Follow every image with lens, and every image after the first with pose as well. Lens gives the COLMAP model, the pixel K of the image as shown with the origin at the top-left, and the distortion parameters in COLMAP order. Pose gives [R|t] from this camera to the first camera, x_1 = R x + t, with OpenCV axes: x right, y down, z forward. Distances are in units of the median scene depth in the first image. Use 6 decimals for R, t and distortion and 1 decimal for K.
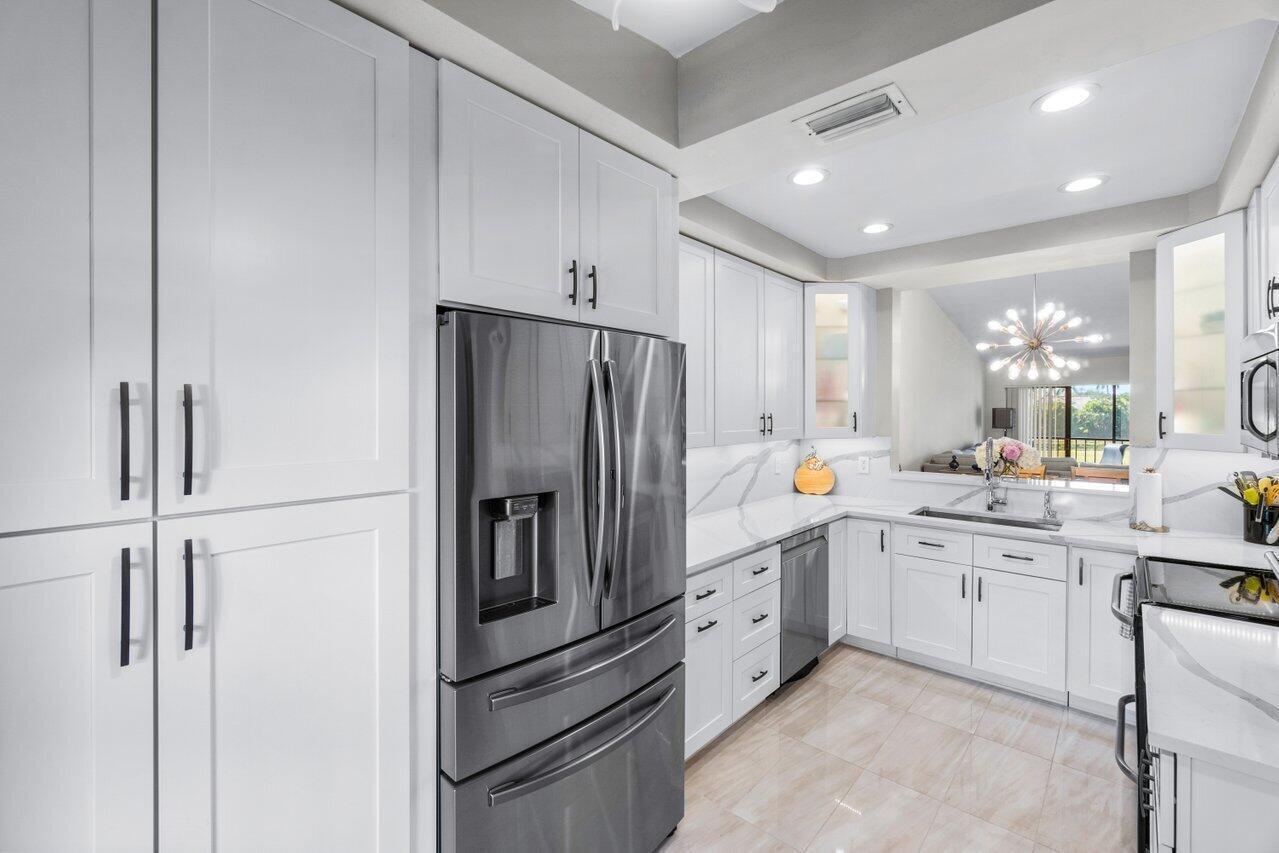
lens RADIAL K [[545.5, 0, 628.1], [0, 545.5, 405.9], [0, 0, 1]] dist [0.000698, 0.000422]
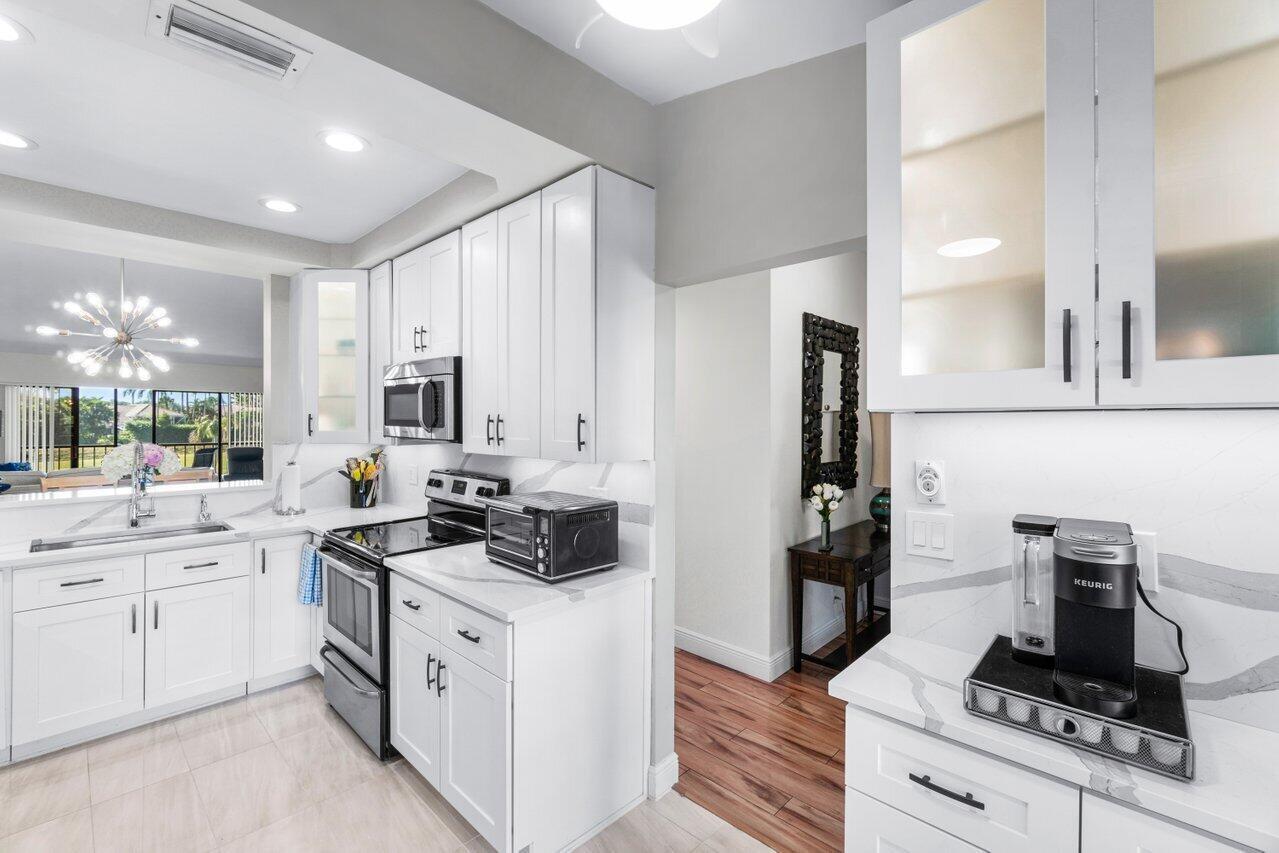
lens RADIAL K [[556.9, 0, 637.8], [0, 556.9, 413.3], [0, 0, 1]] dist [-0.001503, 0.000381]
pose [[0.029556, 0.013220, 0.999476, -0.222792], [-0.015637, 0.999796, -0.012761, 0.012779], [-0.999441, -0.015252, 0.029757, 0.208205]]
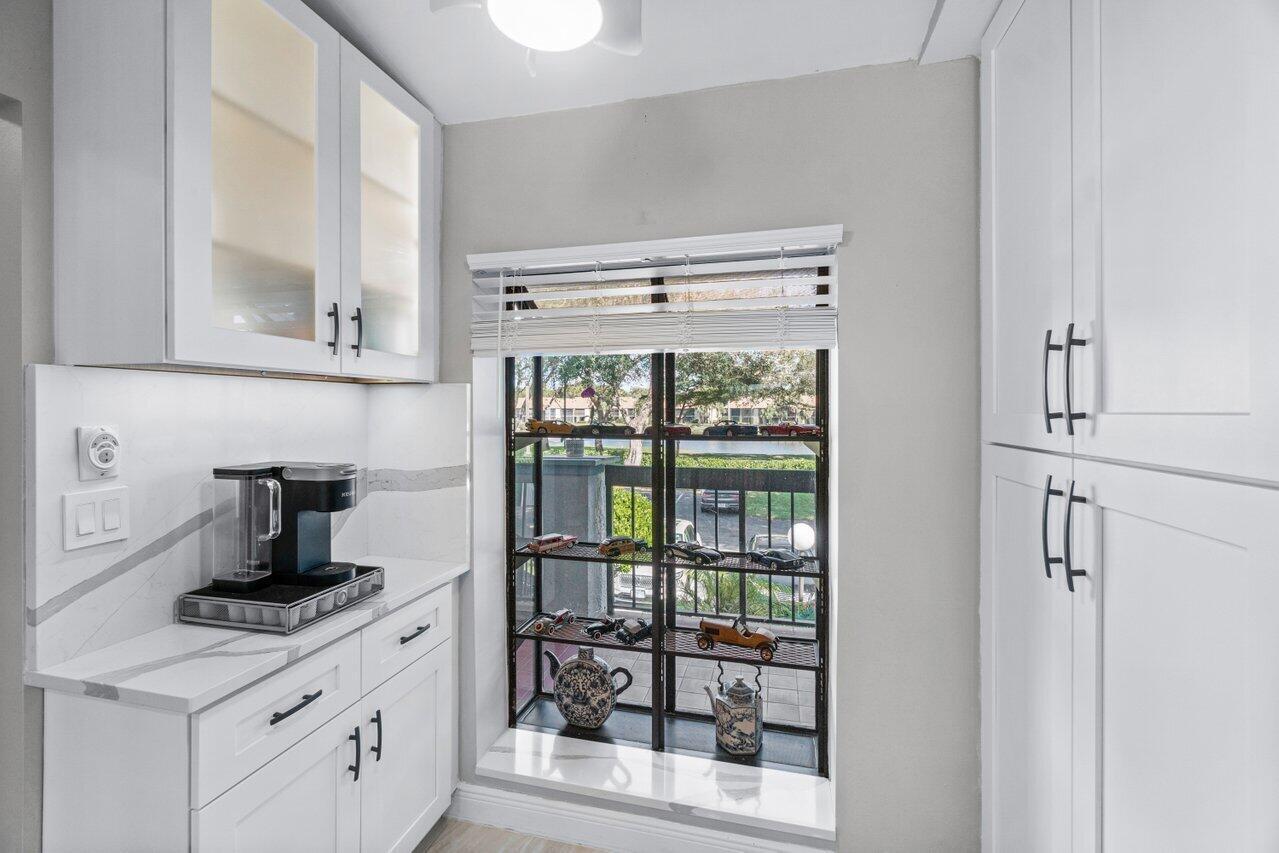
lens RADIAL K [[556.9, 0, 637.8], [0, 556.9, 413.3], [0, 0, 1]] dist [-0.001503, 0.000381]
pose [[-0.880587, 0.001793, -0.473881, 0.117629], [0.006454, 0.999945, -0.008209, 0.040580], [0.473841, -0.010287, -0.880550, 0.490724]]
